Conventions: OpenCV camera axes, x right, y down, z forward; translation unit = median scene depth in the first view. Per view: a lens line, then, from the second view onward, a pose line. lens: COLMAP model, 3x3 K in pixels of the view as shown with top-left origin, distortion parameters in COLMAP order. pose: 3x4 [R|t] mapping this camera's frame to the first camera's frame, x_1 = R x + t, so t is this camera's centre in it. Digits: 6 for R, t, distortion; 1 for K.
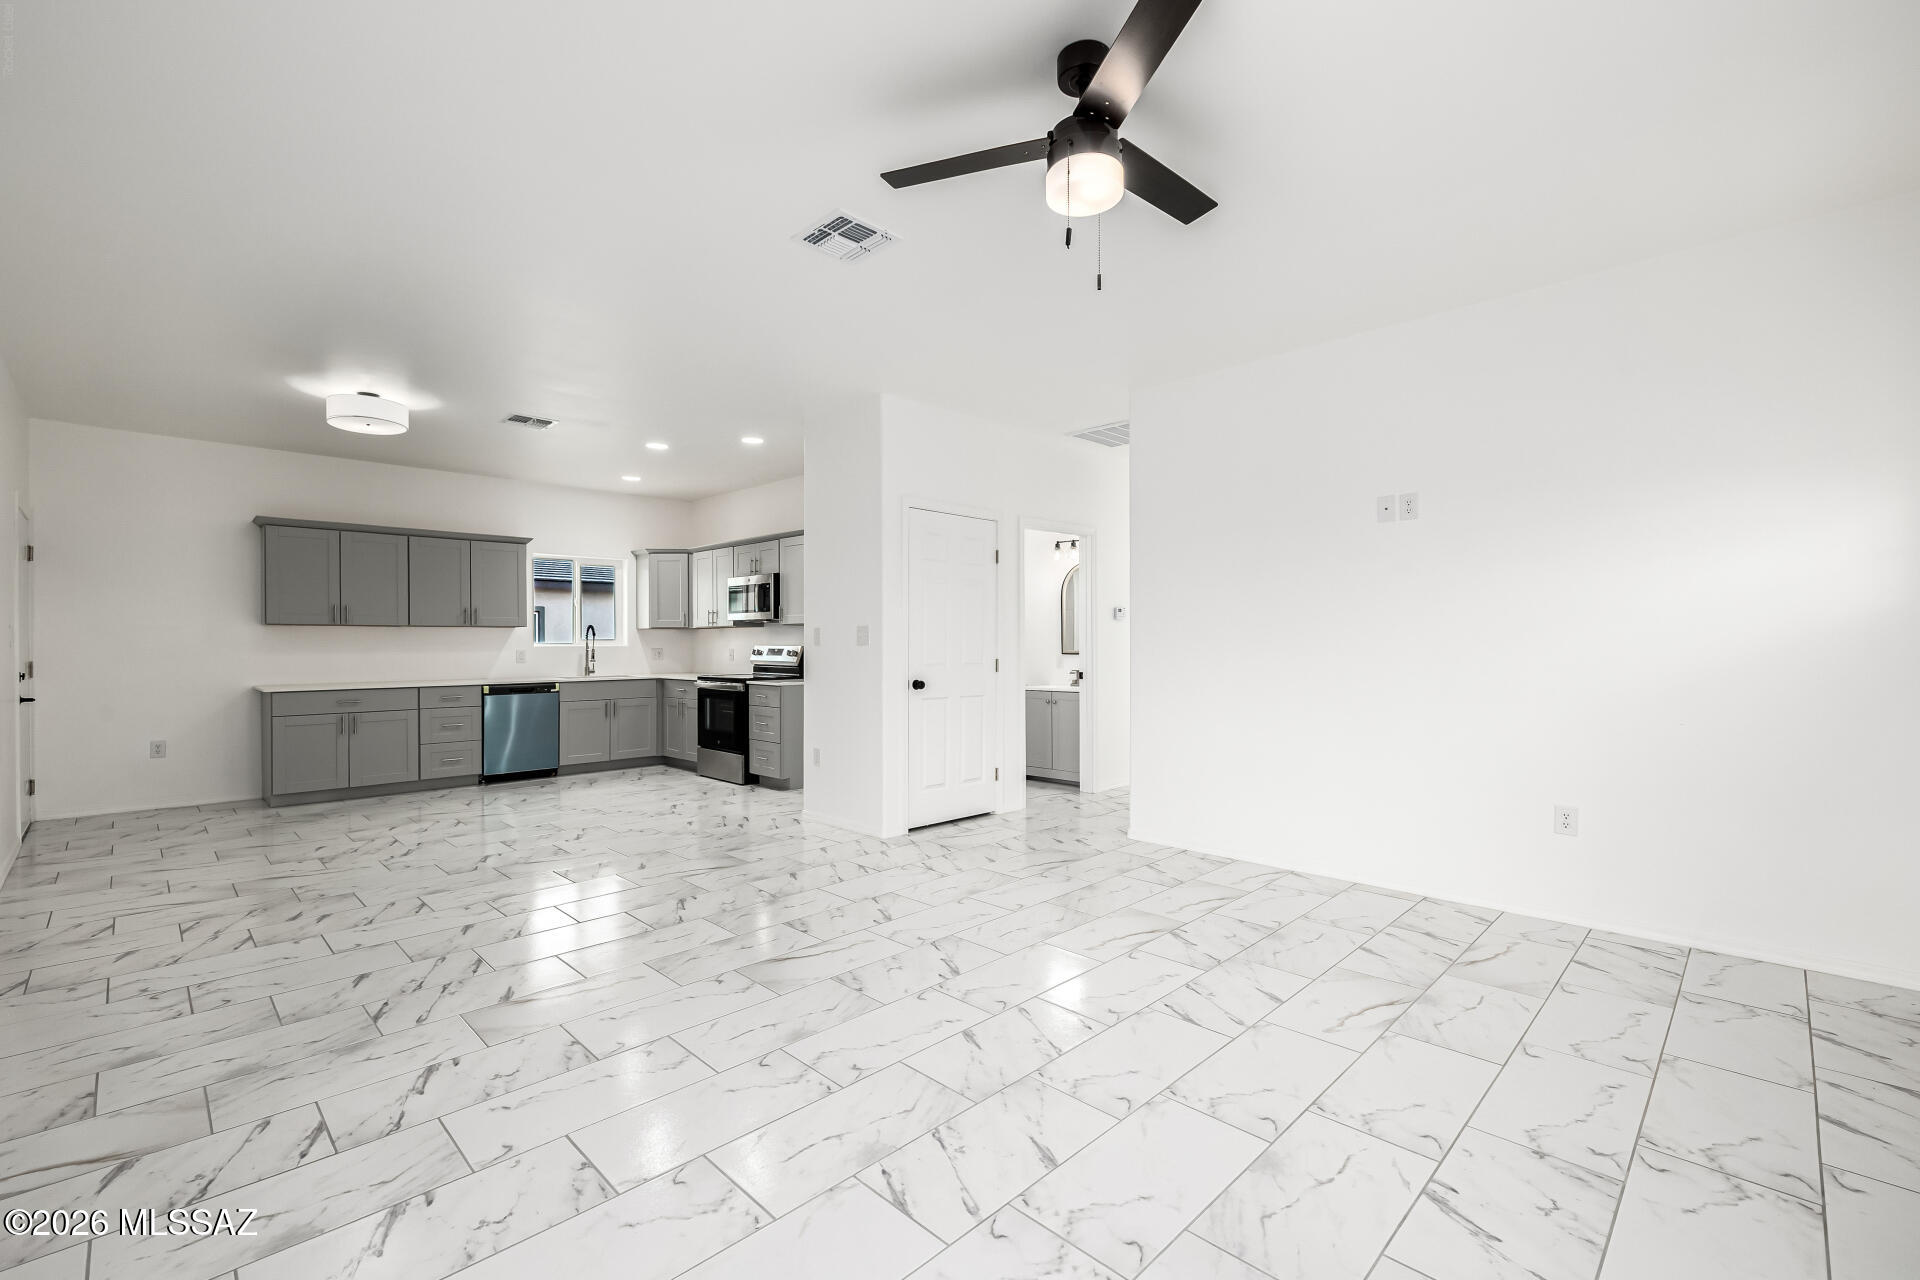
lens RADIAL K [[828.2, 0, 952.3], [0, 828.2, 640.7], [0, 0, 1]] dist [0.001217, -0.000043]
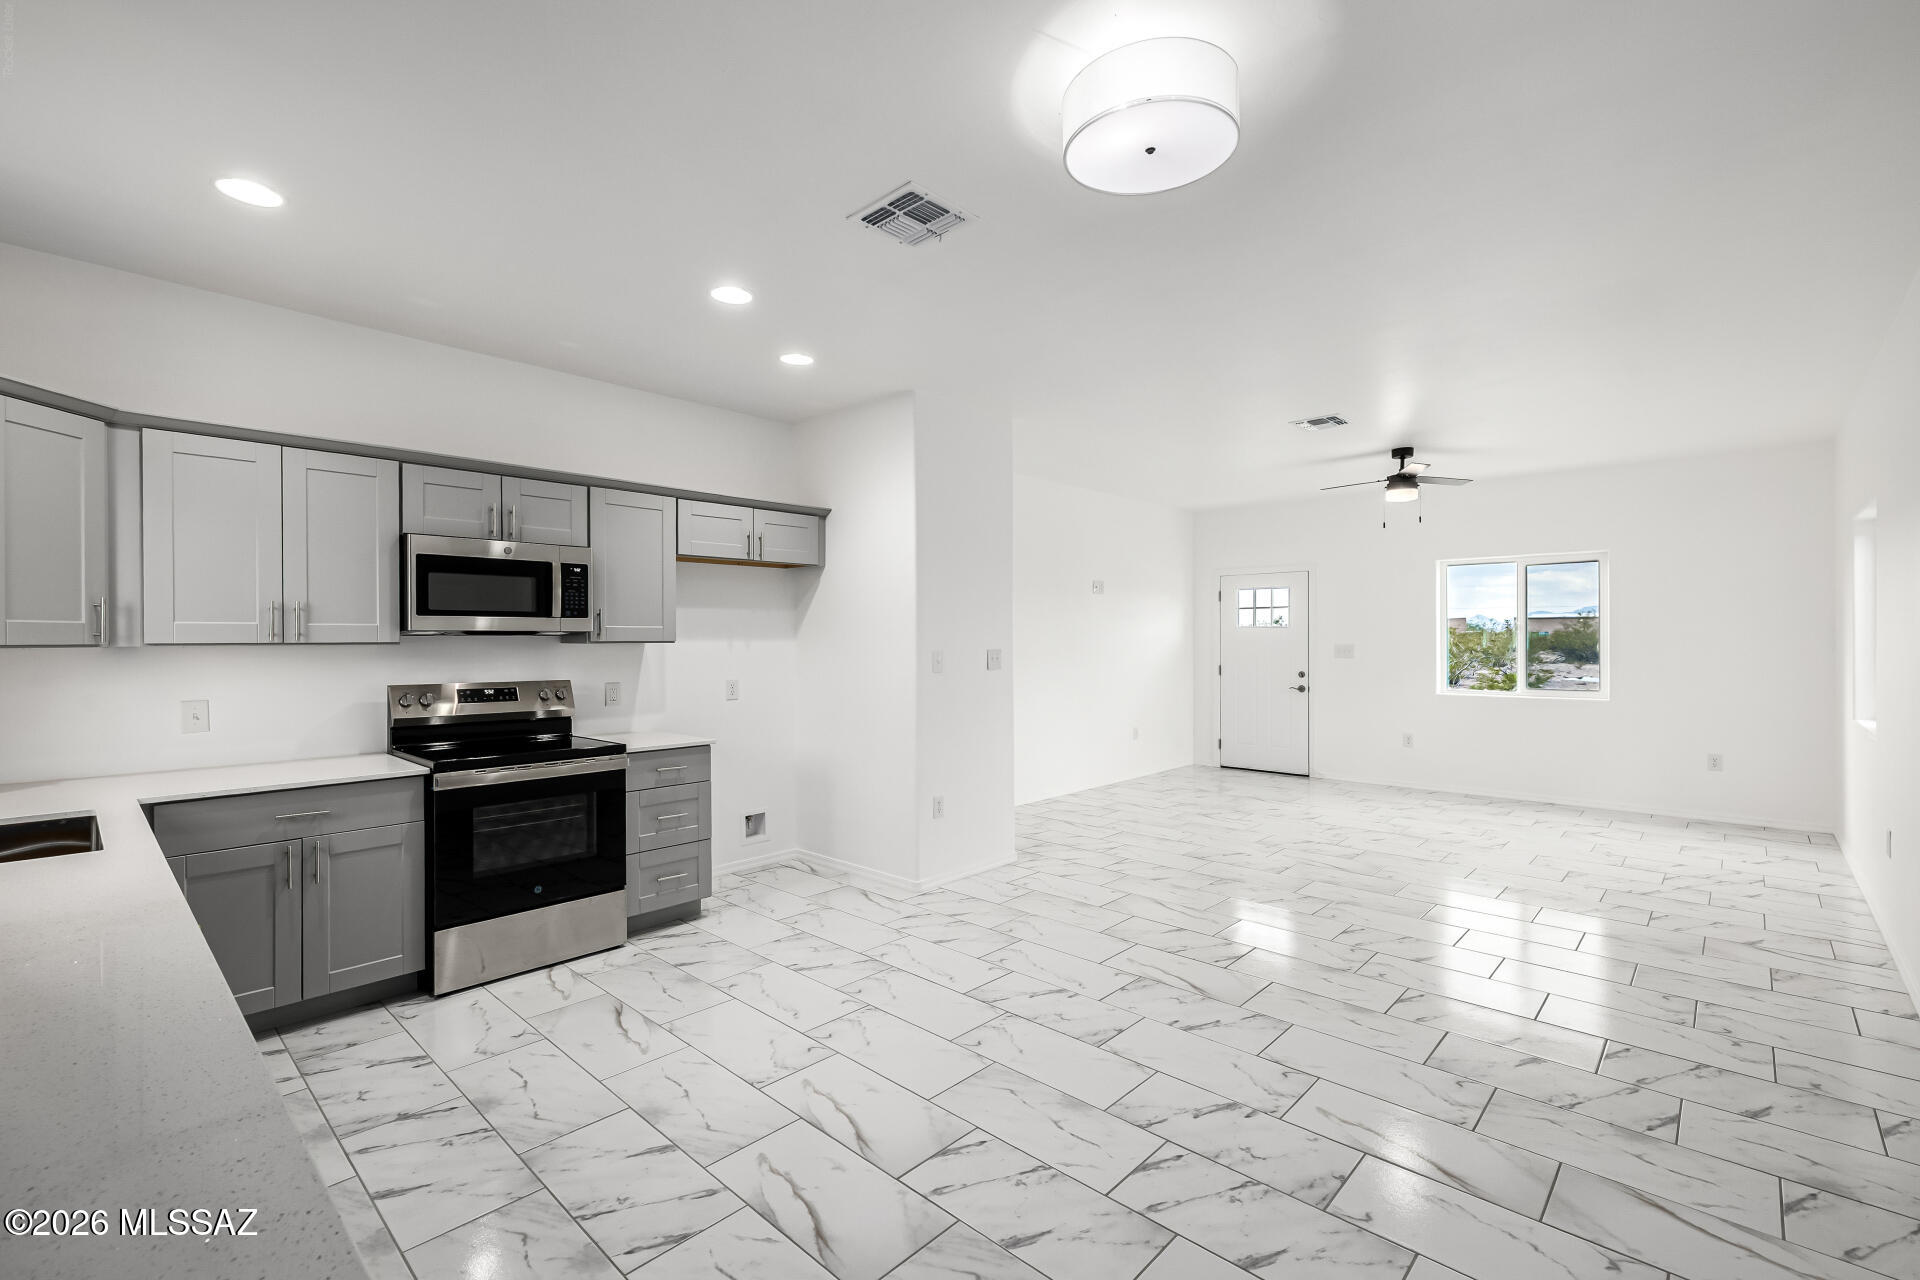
lens RADIAL K [[833.7, 0, 952.6], [0, 833.7, 646.4], [0, 0, 1]] dist [0.001899, 0.000312]
pose [[-0.031655, -0.006704, 0.999476, -0.798213], [0.000181, 0.999977, 0.006713, -0.021275], [-0.999499, 0.000393, -0.031653, 0.809452]]
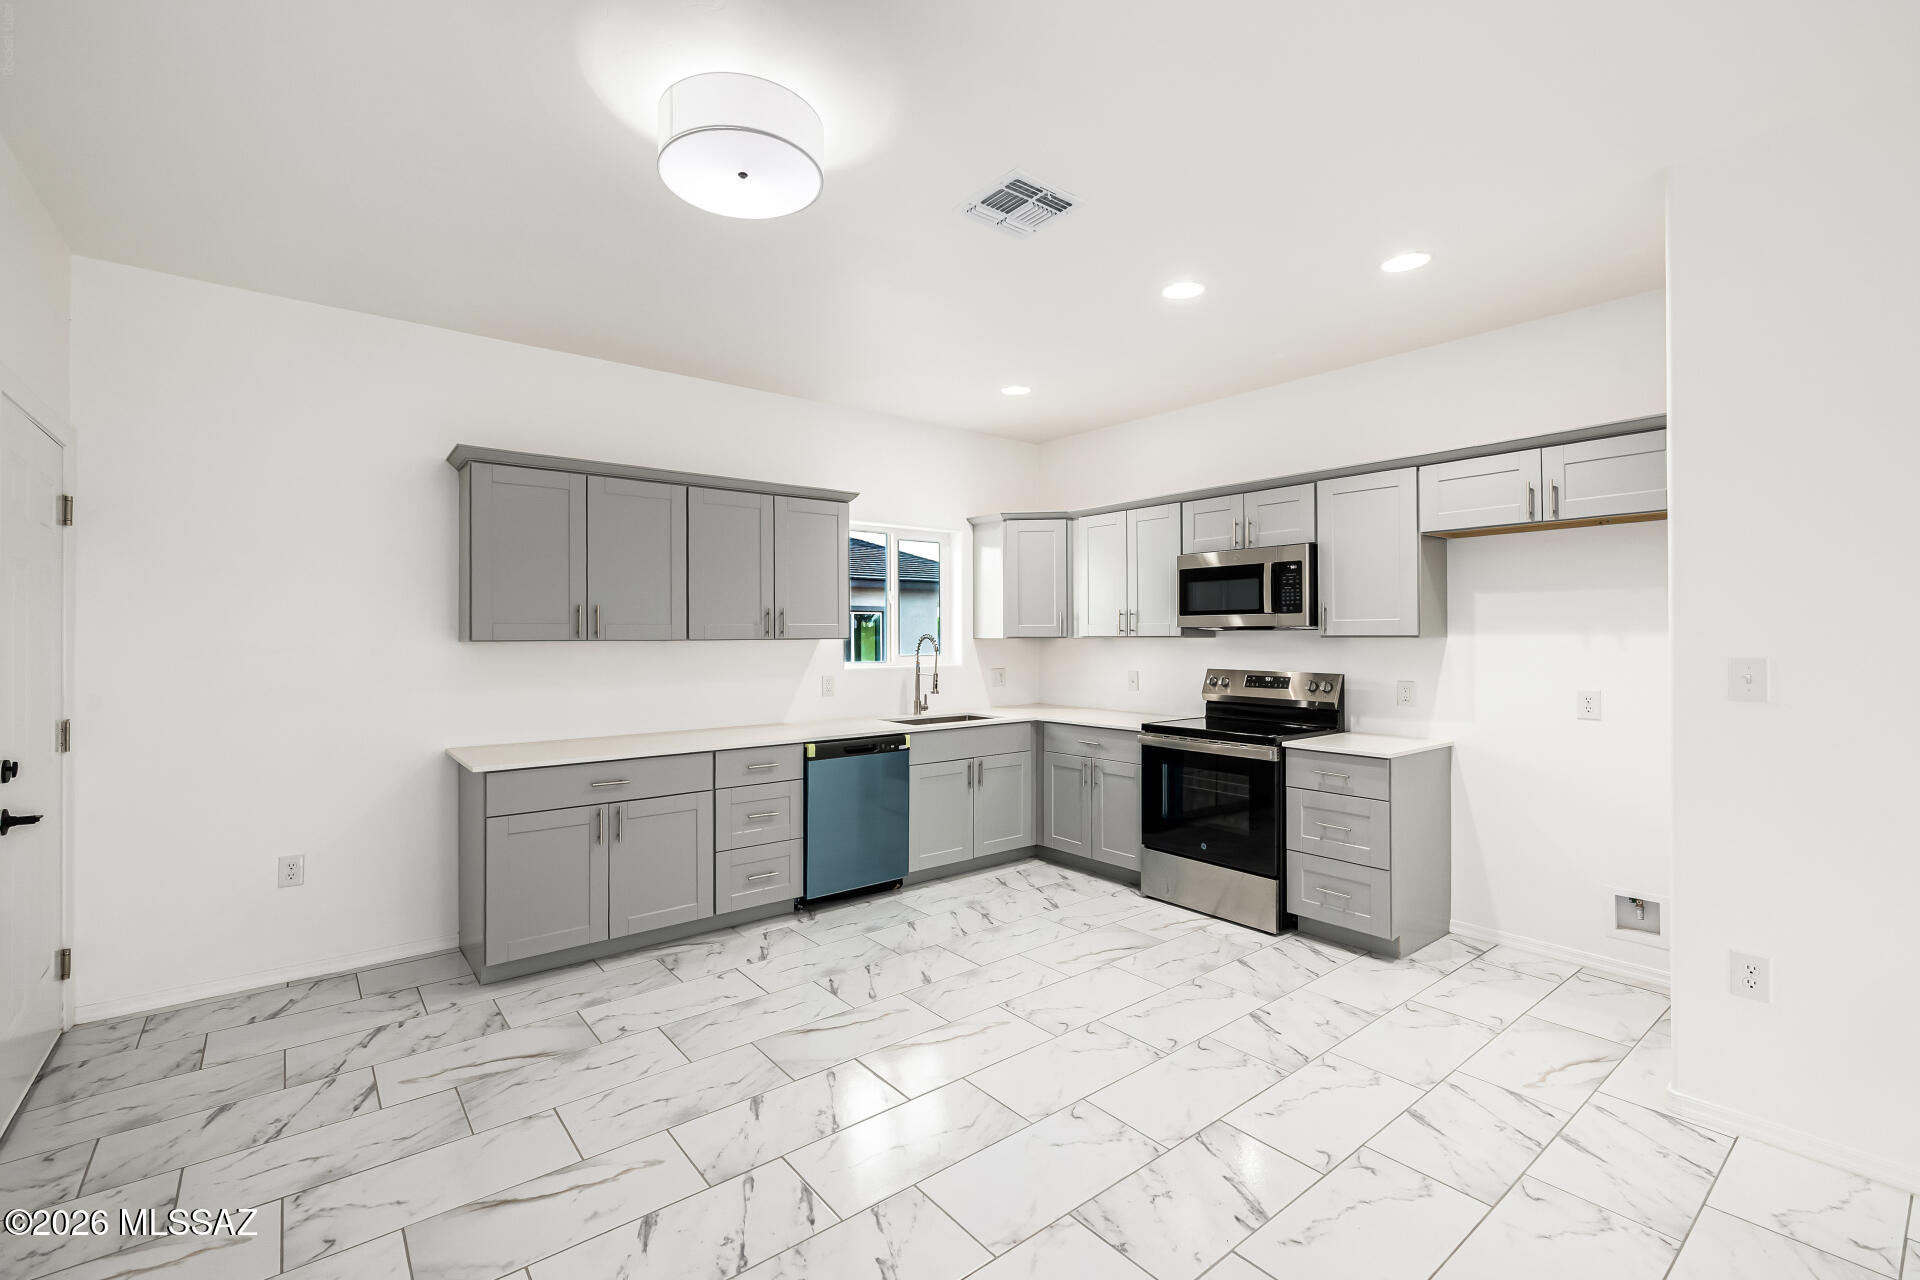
lens RADIAL K [[834.2, 0, 946.9], [0, 834.2, 626.1], [0, 0, 1]] dist [0.002749, -0.000194]
pose [[0.993526, -0.001923, -0.113586, -0.406311], [0.000890, 0.999958, -0.009138, -0.022314], [0.113599, 0.008977, 0.993486, 0.436626]]
